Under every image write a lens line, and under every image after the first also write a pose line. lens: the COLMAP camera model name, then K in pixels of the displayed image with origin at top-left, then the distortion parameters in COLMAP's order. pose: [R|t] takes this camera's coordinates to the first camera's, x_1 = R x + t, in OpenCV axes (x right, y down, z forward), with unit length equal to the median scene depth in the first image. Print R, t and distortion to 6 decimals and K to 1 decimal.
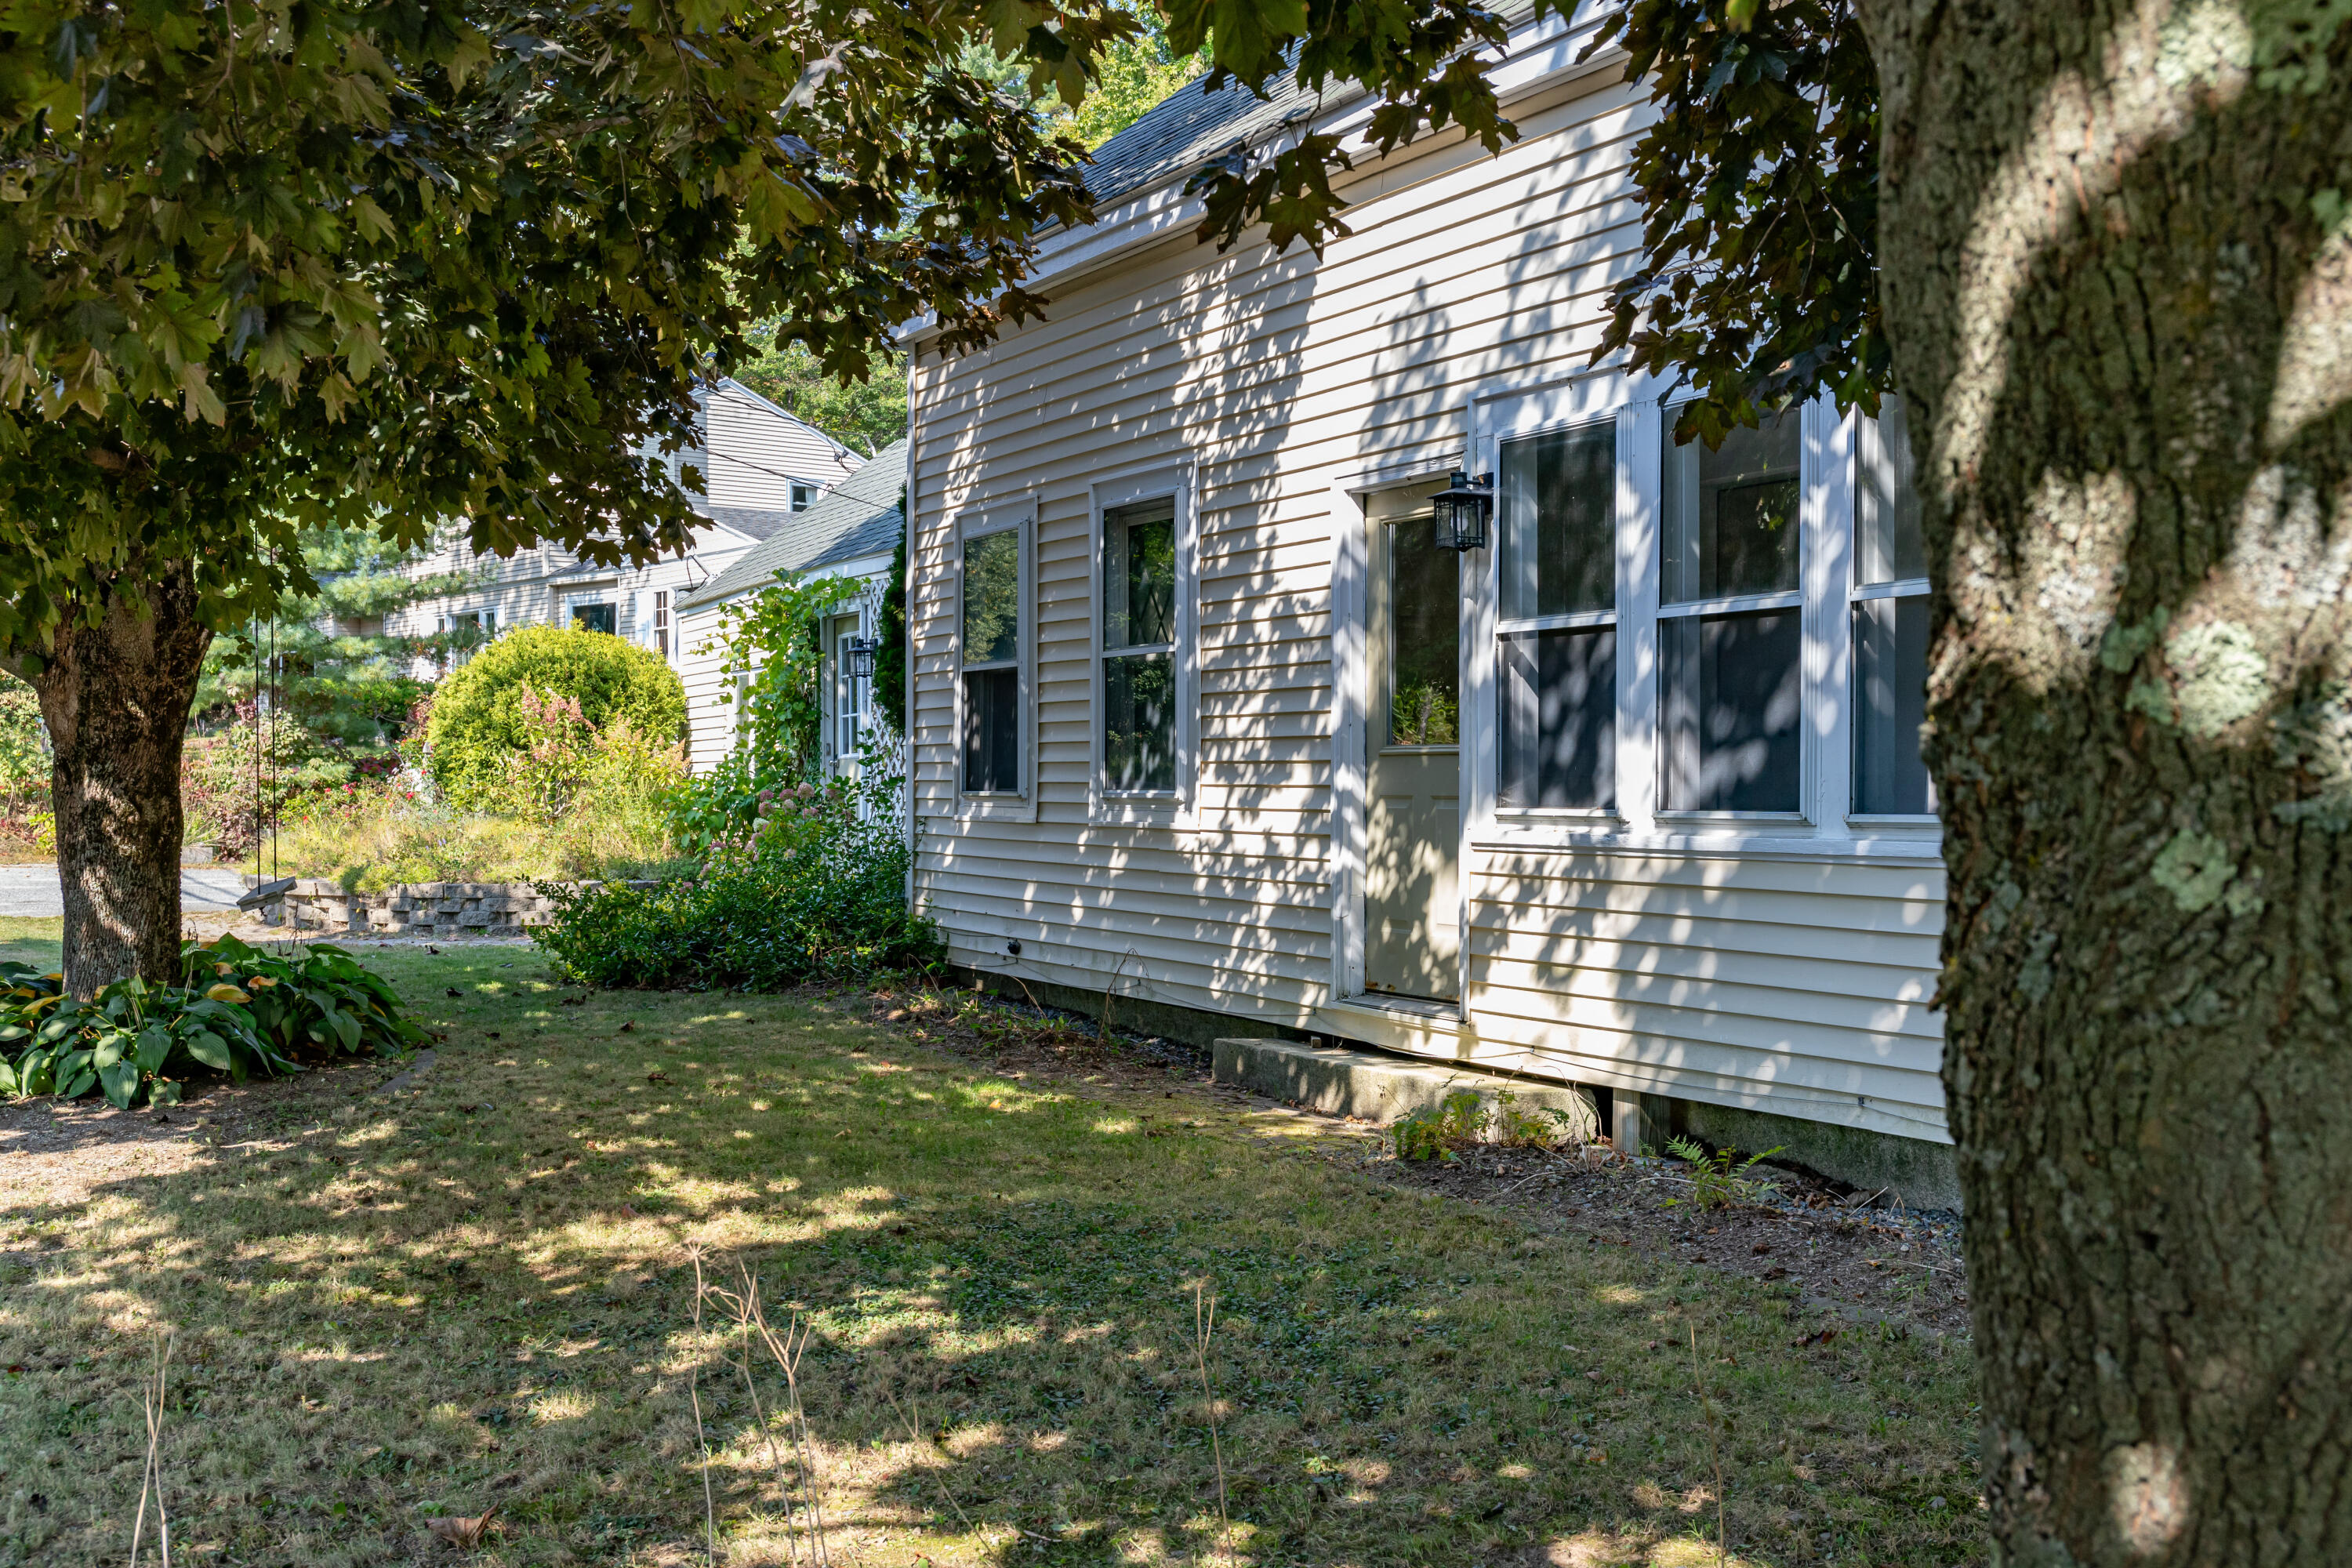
lens RADIAL K [[2364.7, 0, 1181.8], [0, 2364.7, 770.4], [0, 0, 1]] dist [-0.058658, 0.000000]
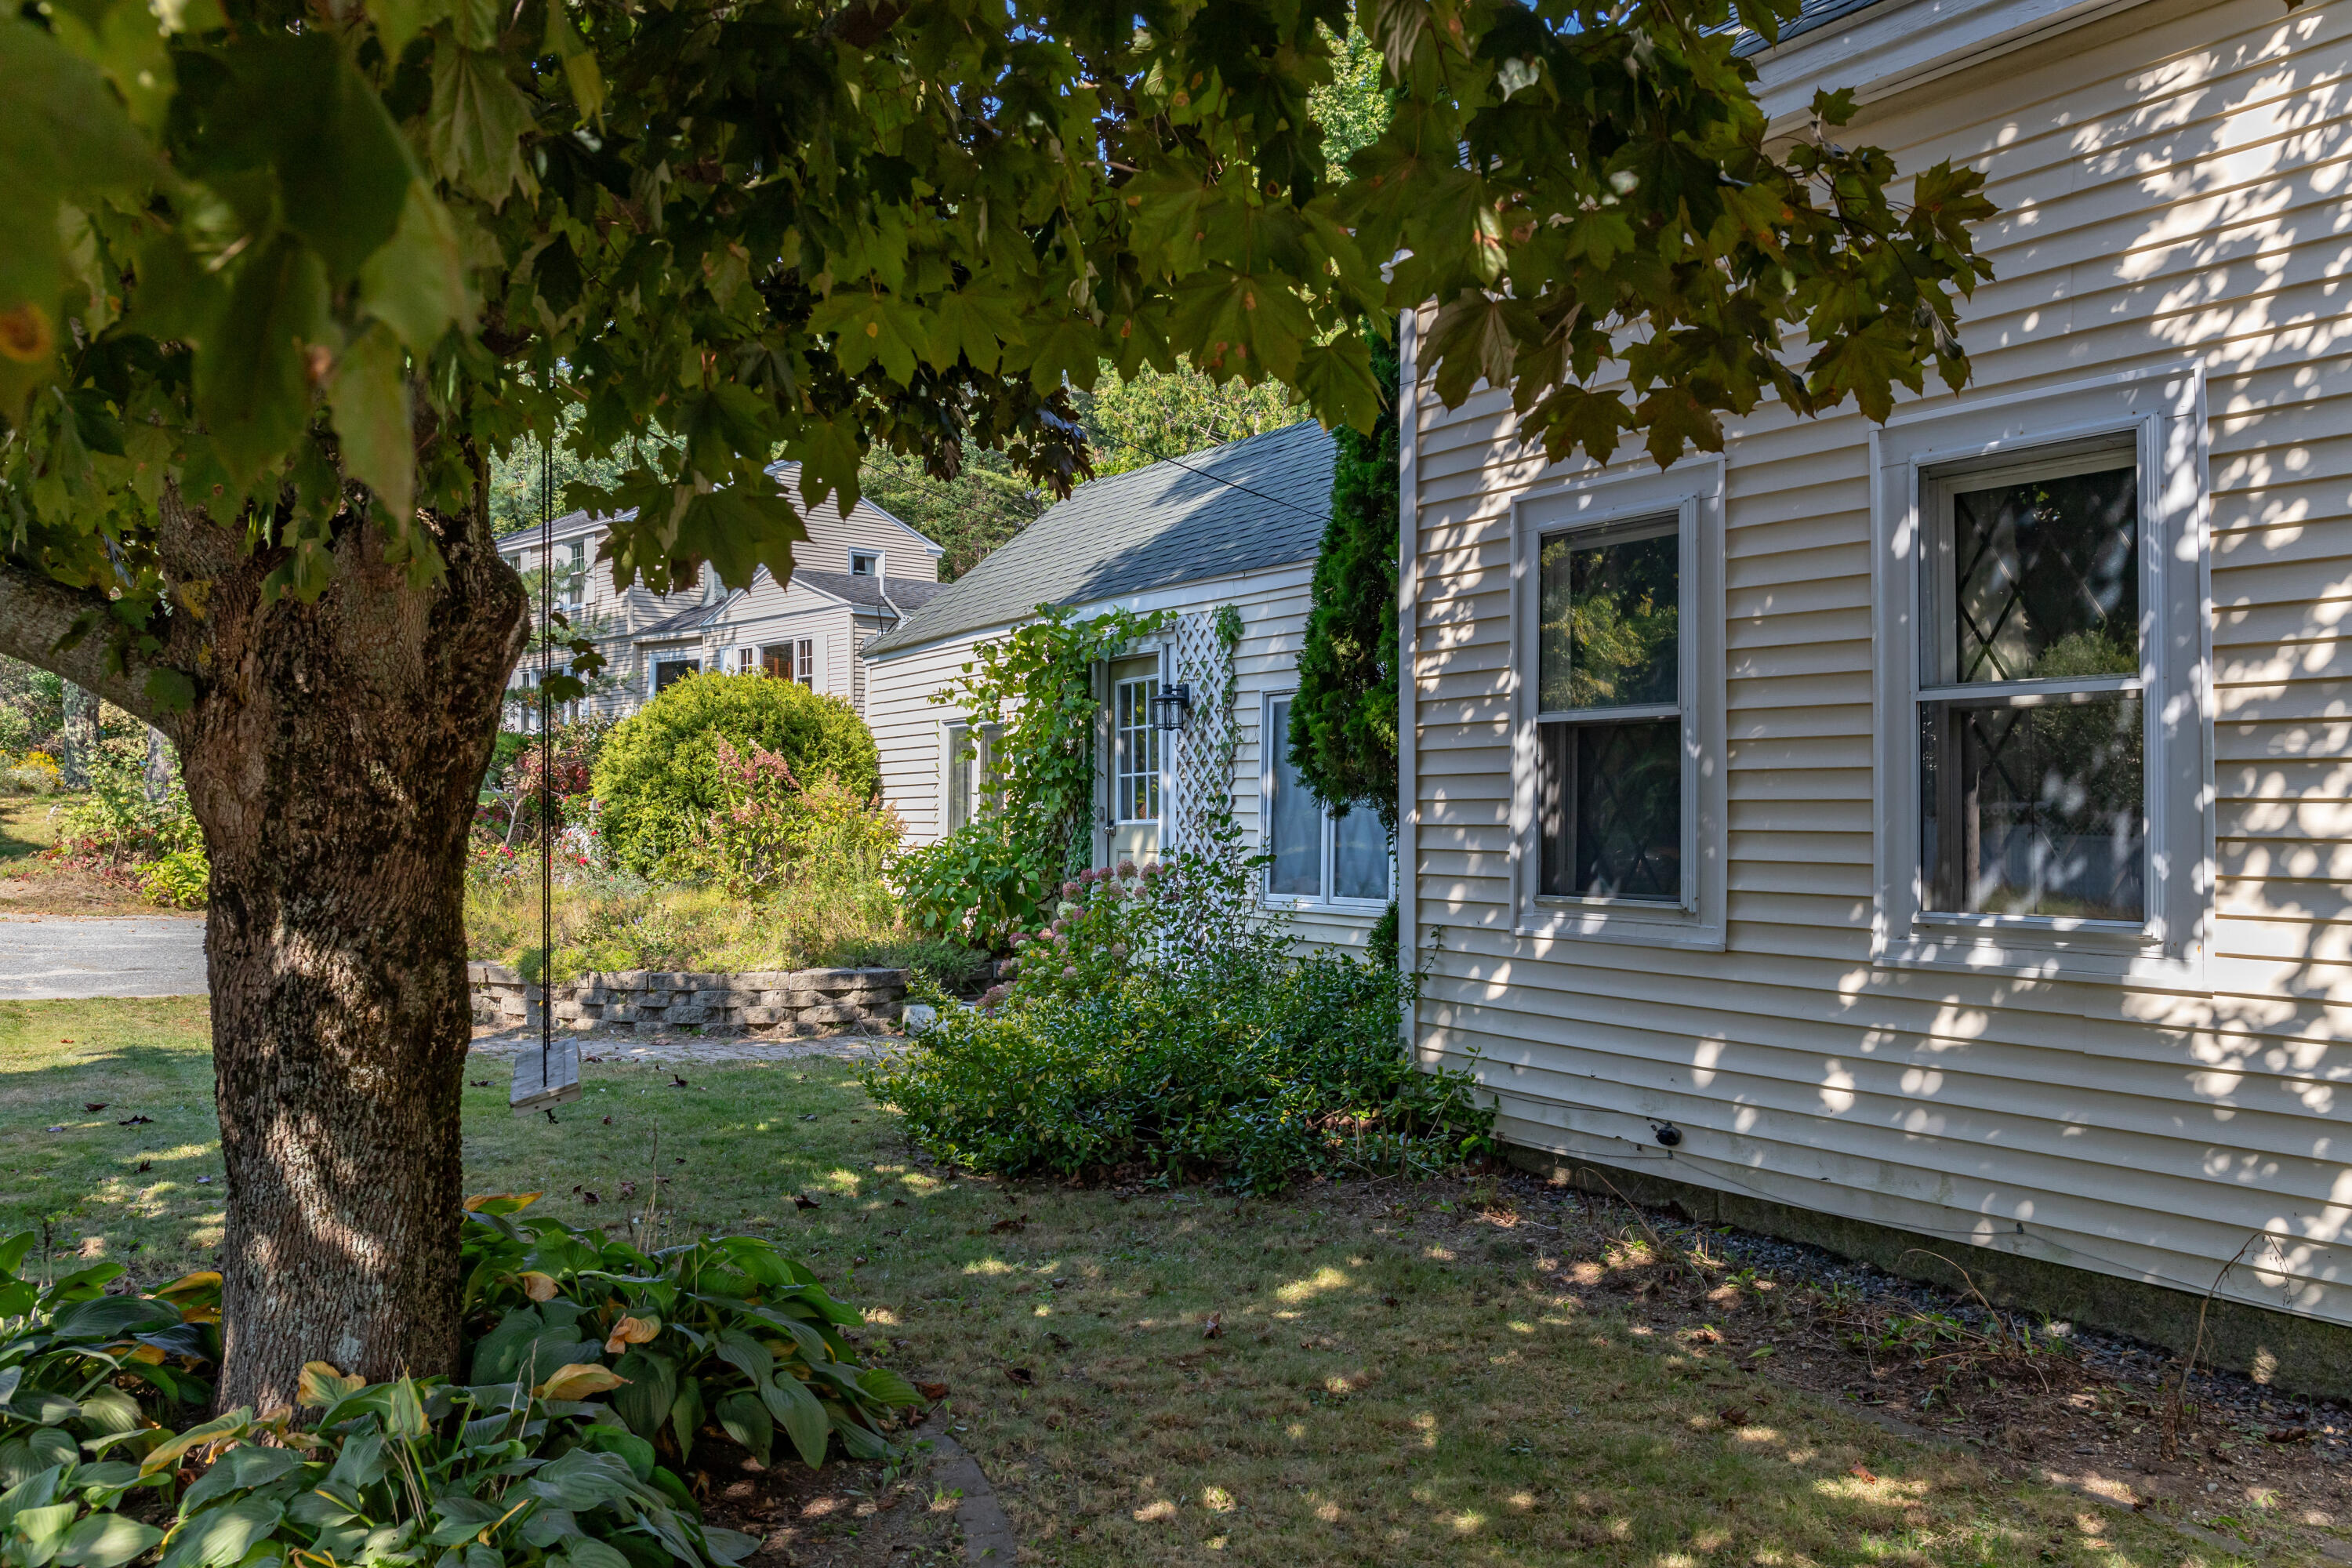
lens RADIAL K [[1881.8, 0, 1154.5], [0, 1881.8, 763.3], [0, 0, 1]] dist [-0.038969, 0.003239]
pose [[0.999049, 0.005058, 0.043302, -0.265311], [-0.004062, 0.999726, -0.023044, -0.019125], [-0.043407, 0.022846, 0.998796, 0.526541]]
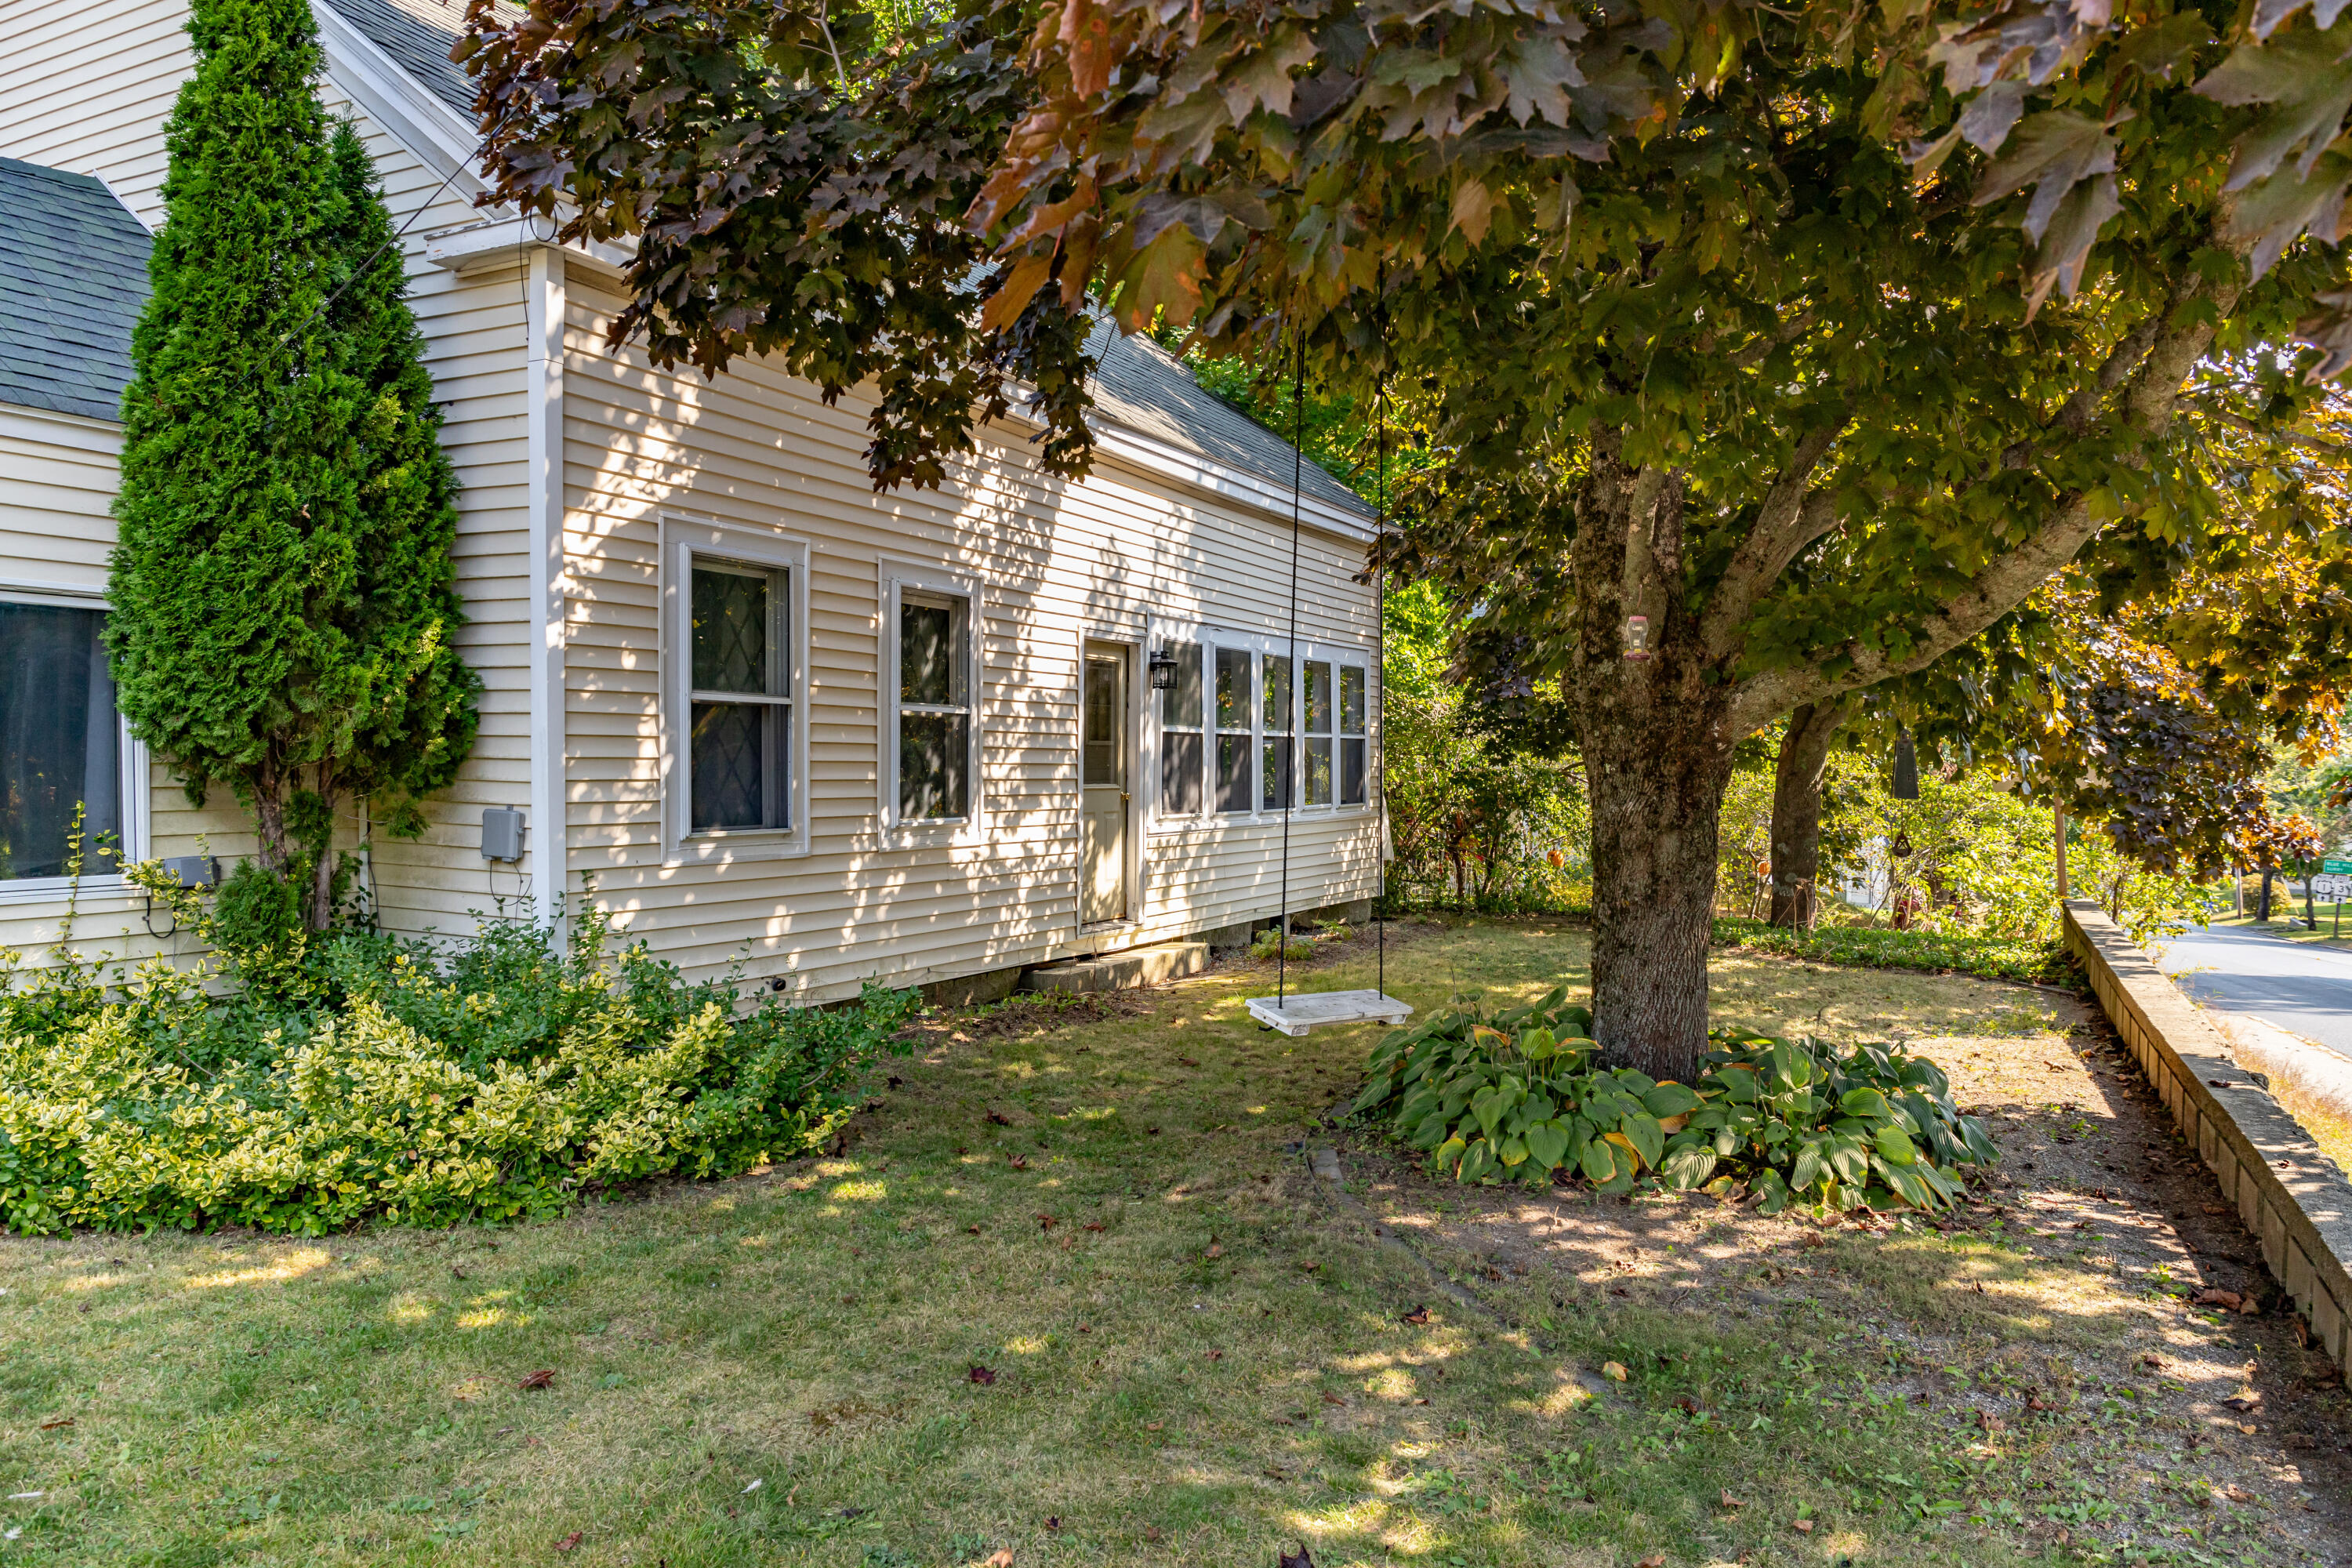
lens RADIAL K [[1604.1, 0, 1182.1], [0, 1604.1, 782.0], [0, 0, 1]] dist [-0.015208, -0.014659]
pose [[-0.558006, -0.019485, 0.829608, -0.805110], [-0.016690, 0.999786, 0.012256, -0.024435], [-0.829669, -0.007007, -0.558212, 1.365533]]
